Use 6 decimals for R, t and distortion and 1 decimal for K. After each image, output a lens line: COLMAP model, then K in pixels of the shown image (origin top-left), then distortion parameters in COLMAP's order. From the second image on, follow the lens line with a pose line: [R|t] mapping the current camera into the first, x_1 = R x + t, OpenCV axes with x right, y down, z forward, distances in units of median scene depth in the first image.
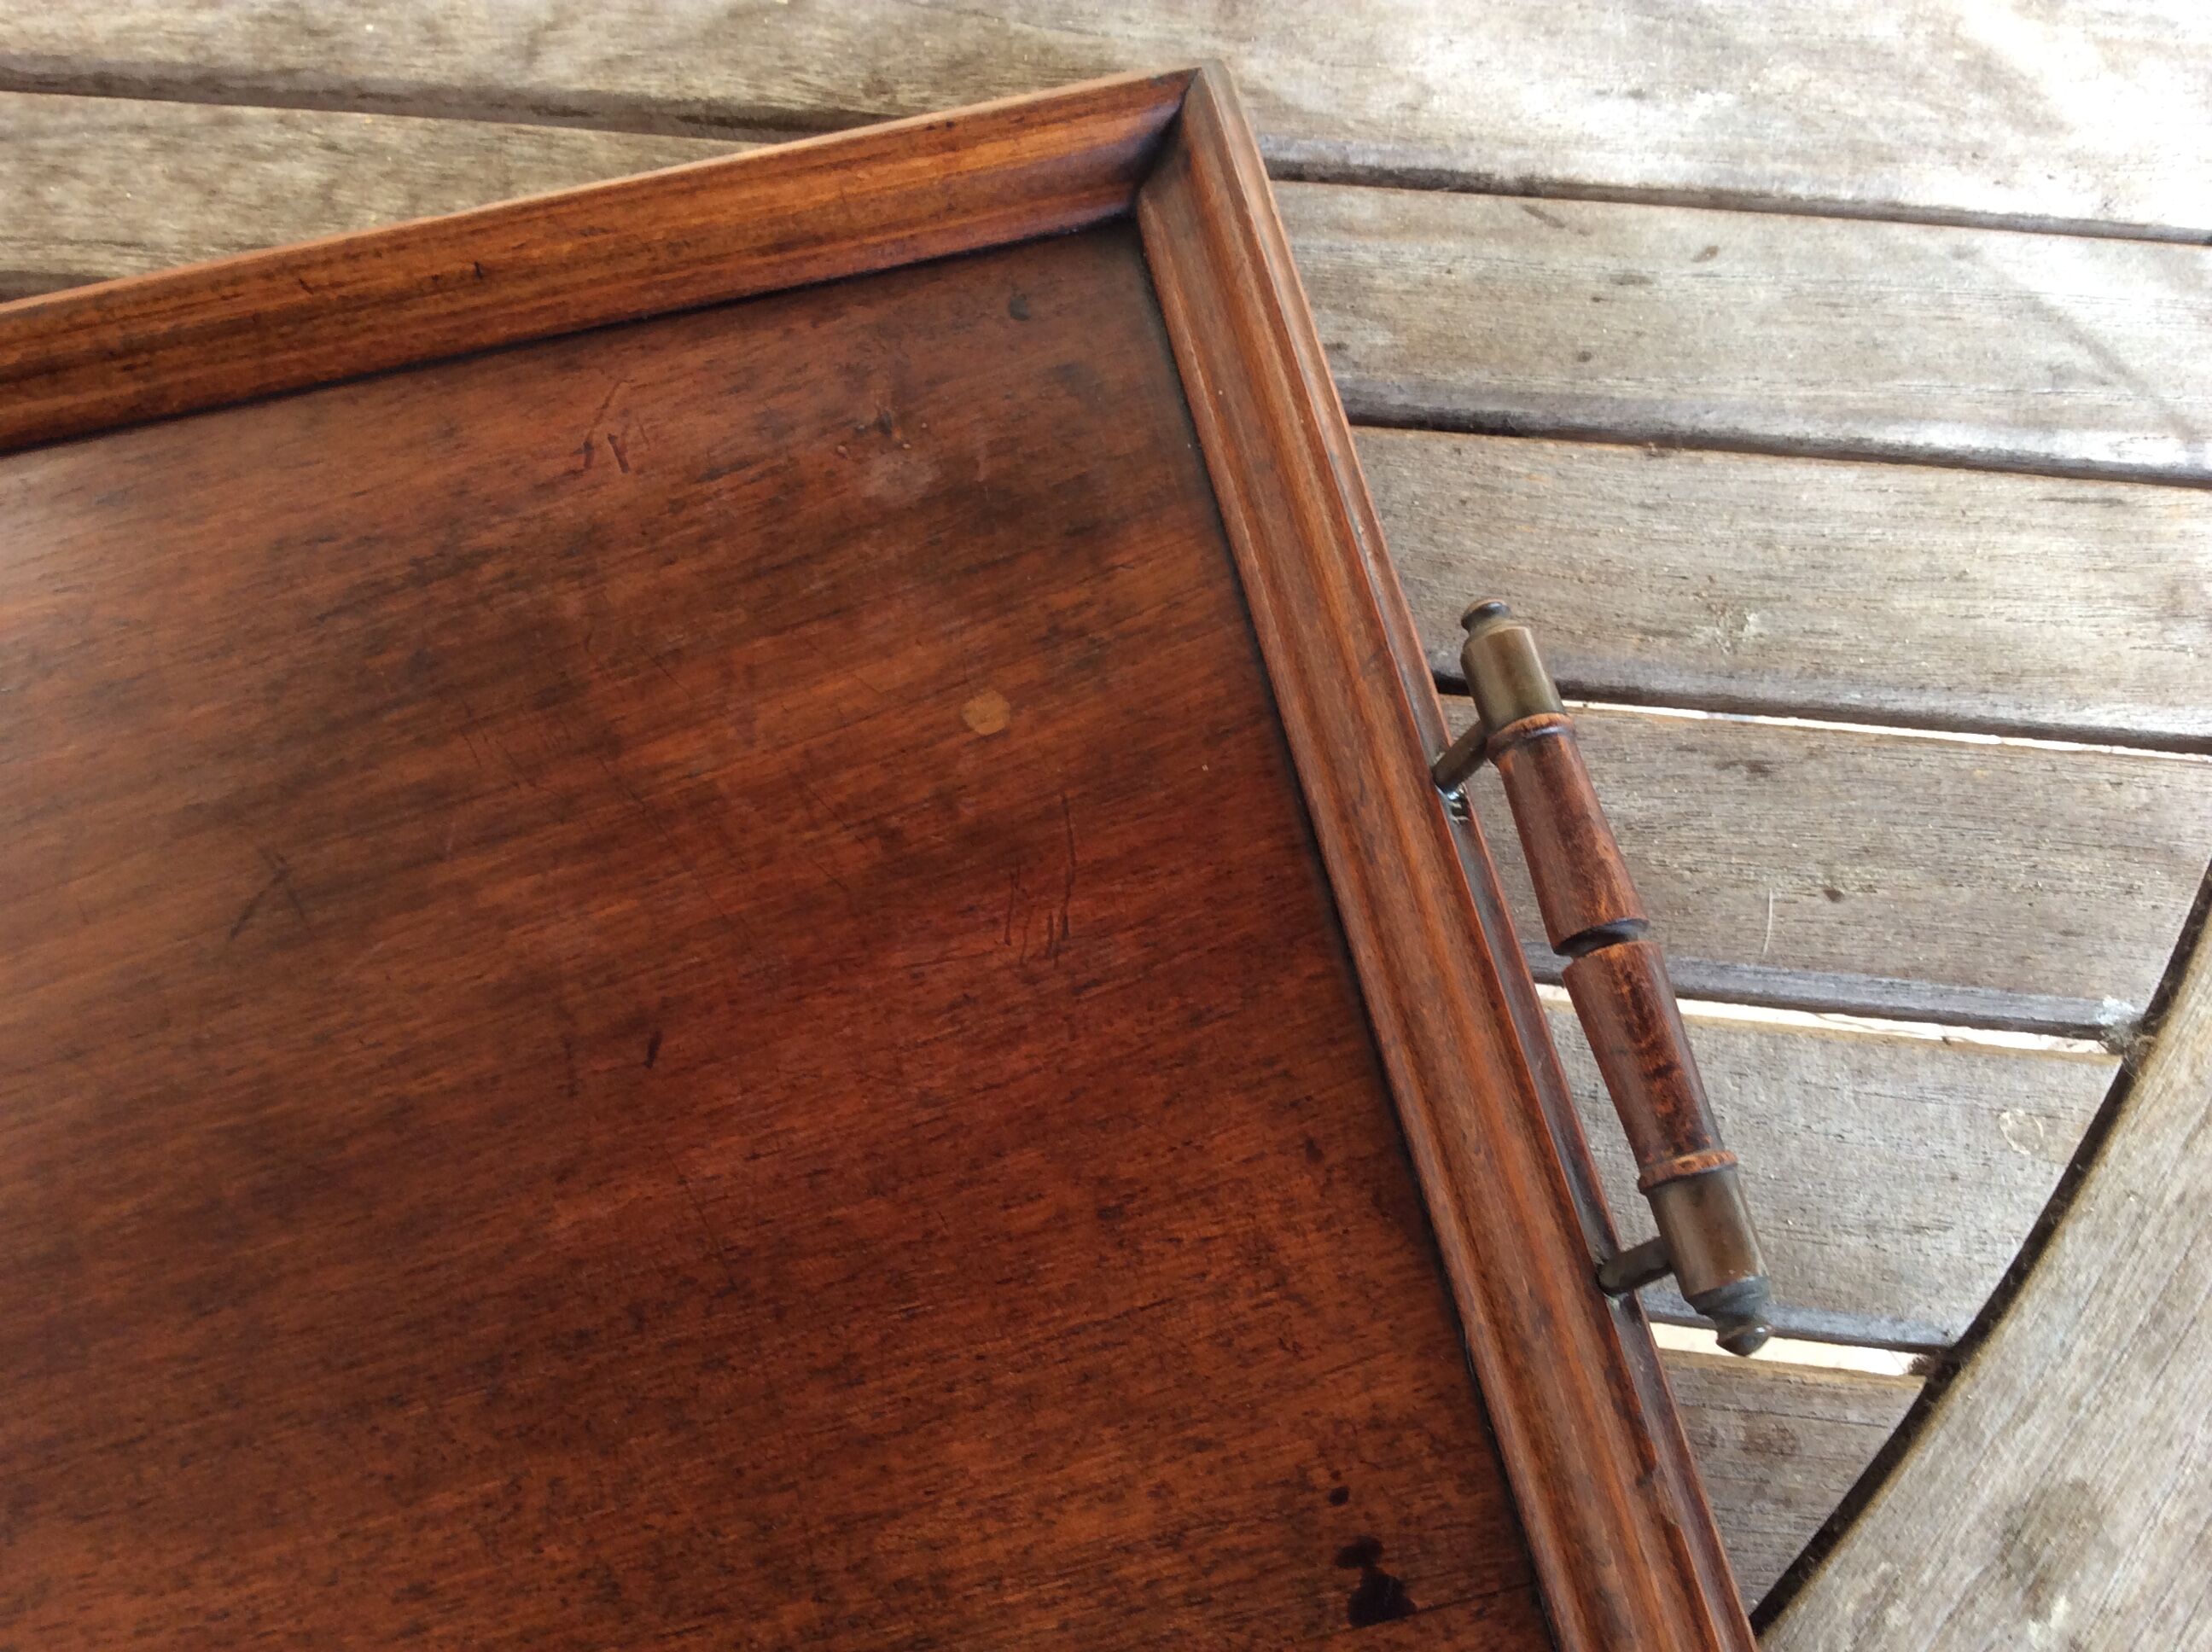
lens RADIAL K [[2030.8, 0, 1110.1], [0, 2030.8, 829.7], [0, 0, 1]] dist [0.133611, -0.304611]
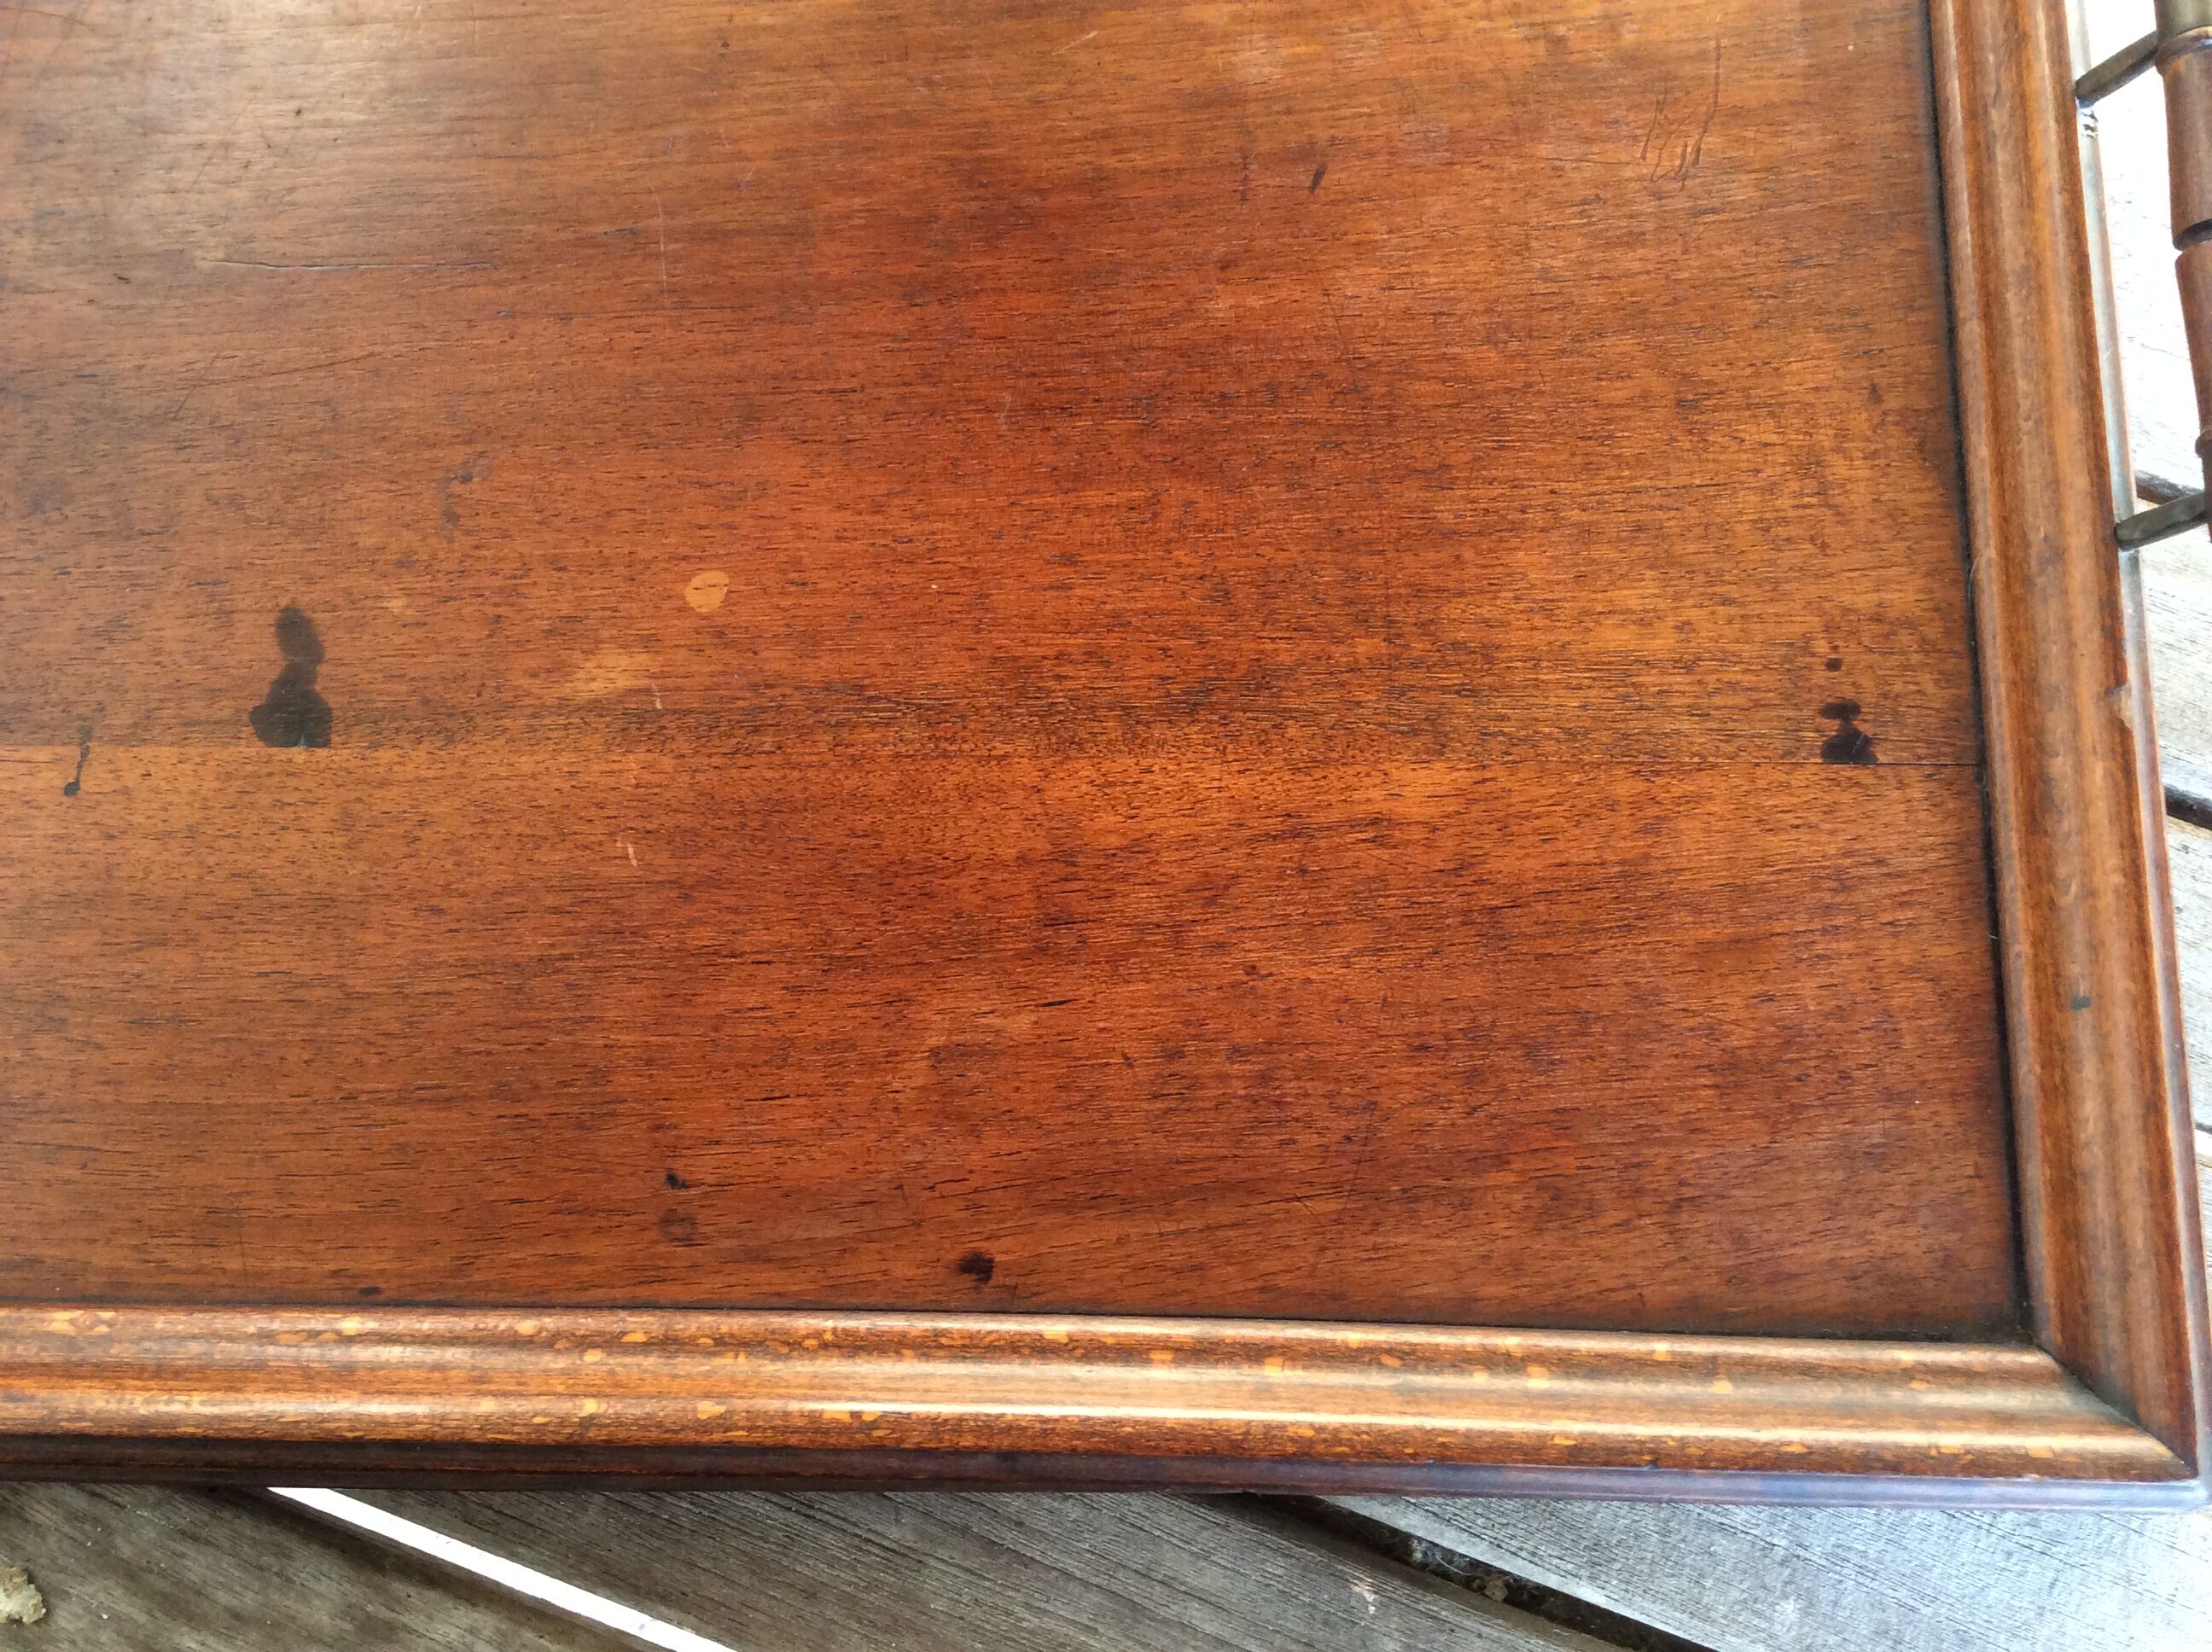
lens RADIAL K [[2030.8, 0, 1110.1], [0, 2030.8, 829.7], [0, 0, 1]] dist [0.133611, -0.304611]
pose [[0.970433, 0.240334, -0.022327, -0.224710], [-0.230571, 0.950405, 0.208728, 0.241665], [0.071384, -0.197408, 0.977719, -0.193408]]
